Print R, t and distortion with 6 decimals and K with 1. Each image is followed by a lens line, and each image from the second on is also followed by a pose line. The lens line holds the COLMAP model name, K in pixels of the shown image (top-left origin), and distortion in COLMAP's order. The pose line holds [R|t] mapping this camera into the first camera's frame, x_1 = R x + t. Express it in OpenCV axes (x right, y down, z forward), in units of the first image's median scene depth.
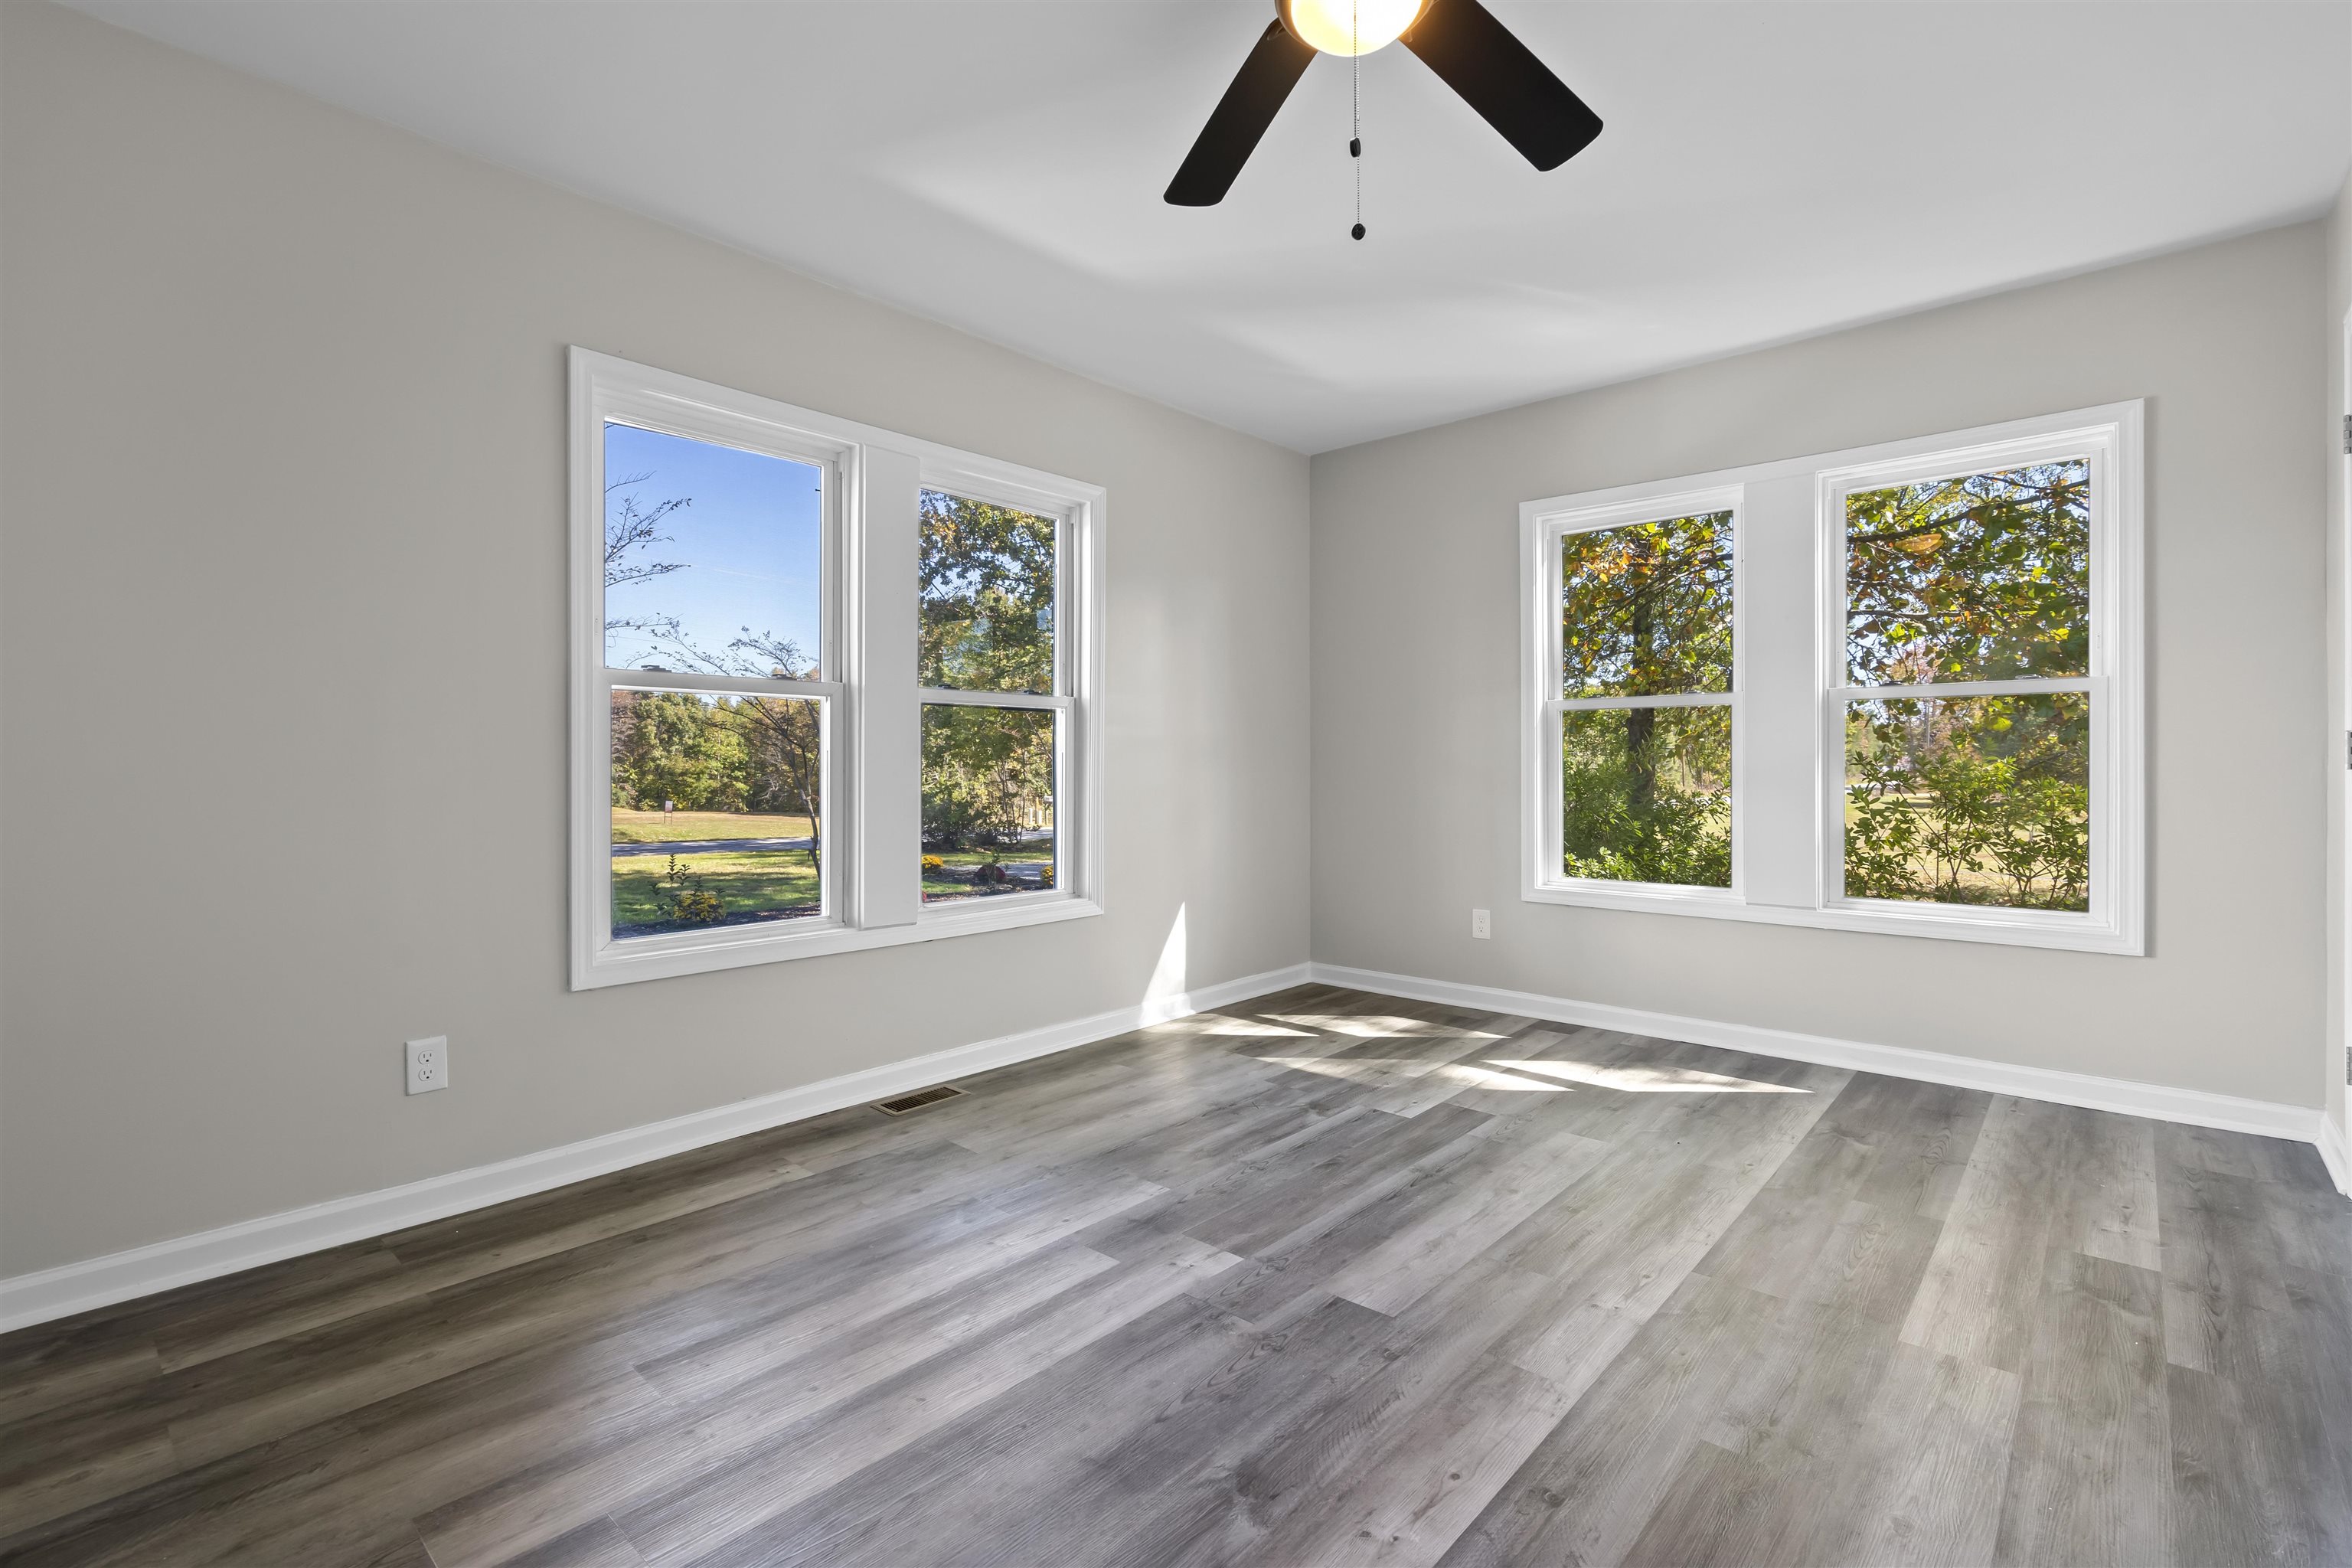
lens RADIAL K [[1081.8, 0, 1166.9], [0, 1081.8, 767.8], [0, 0, 1]] dist [0.000167, 0.000321]
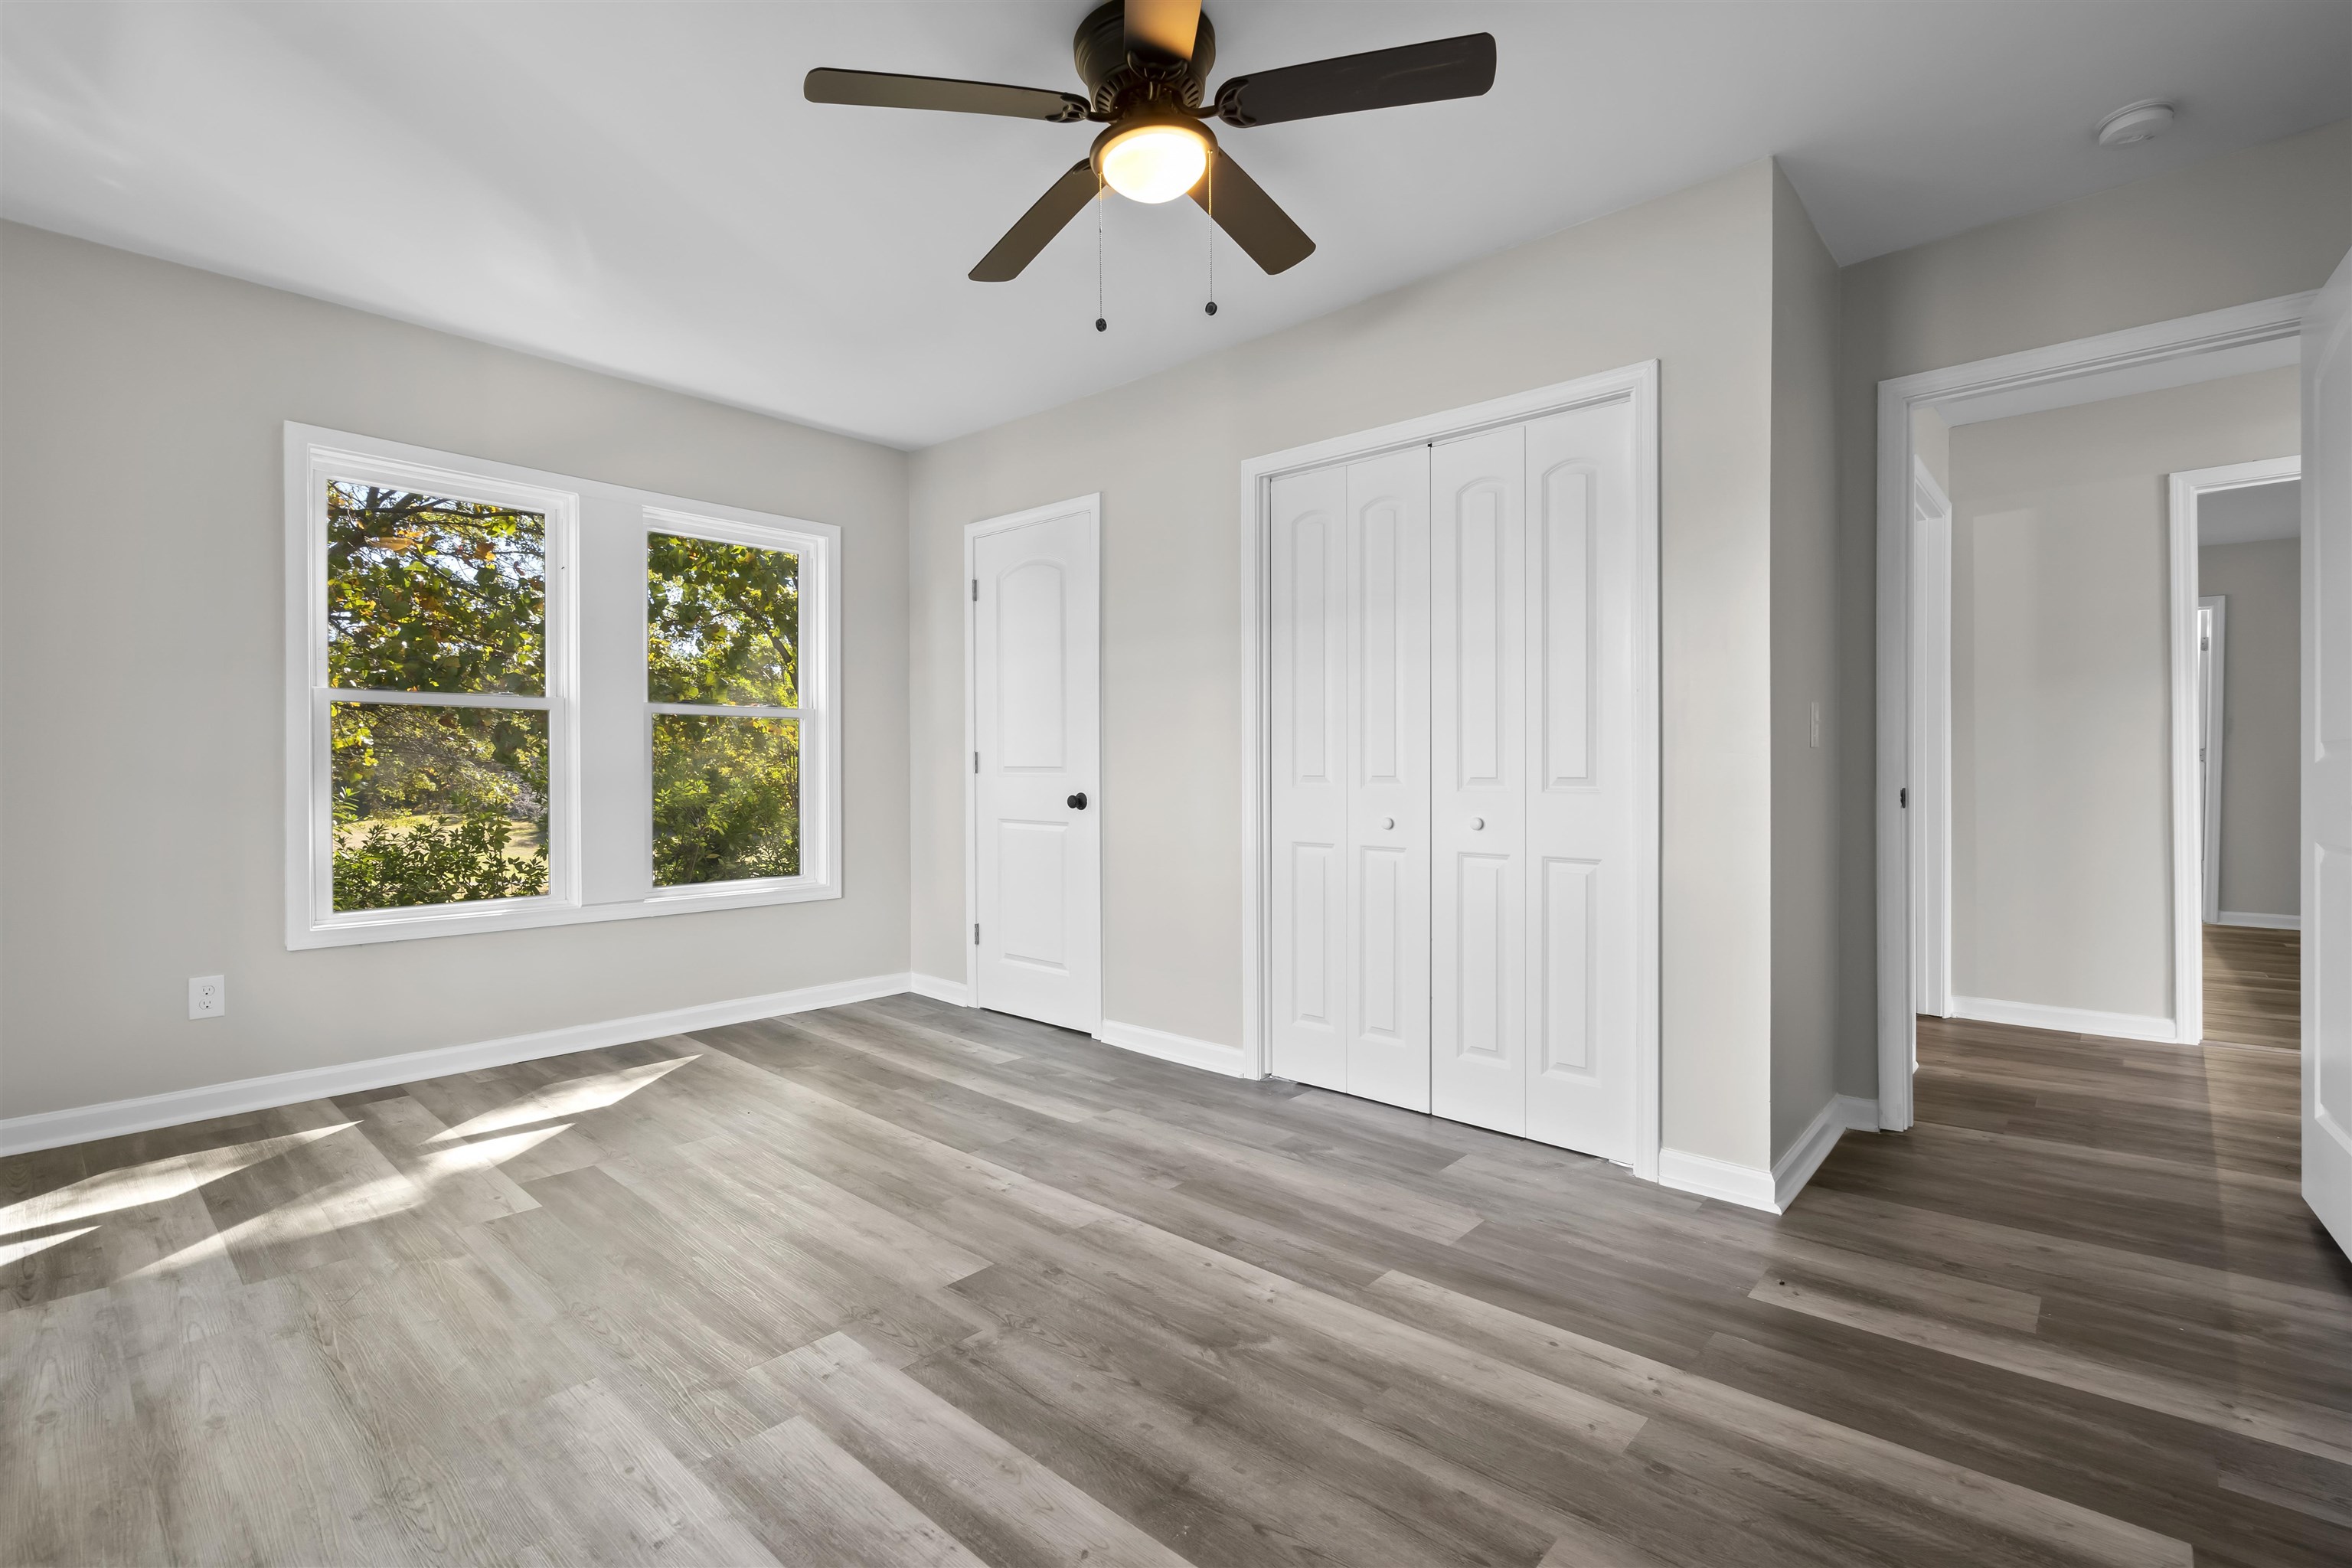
lens RADIAL K [[1081.8, 0, 1166.9], [0, 1081.8, 767.8], [0, 0, 1]] dist [0.000167, 0.000321]
pose [[-0.012941, 0.003512, 0.999910, -0.875984], [0.000523, 0.999994, -0.003506, -0.004325], [-0.999916, 0.000477, -0.012943, 0.794382]]
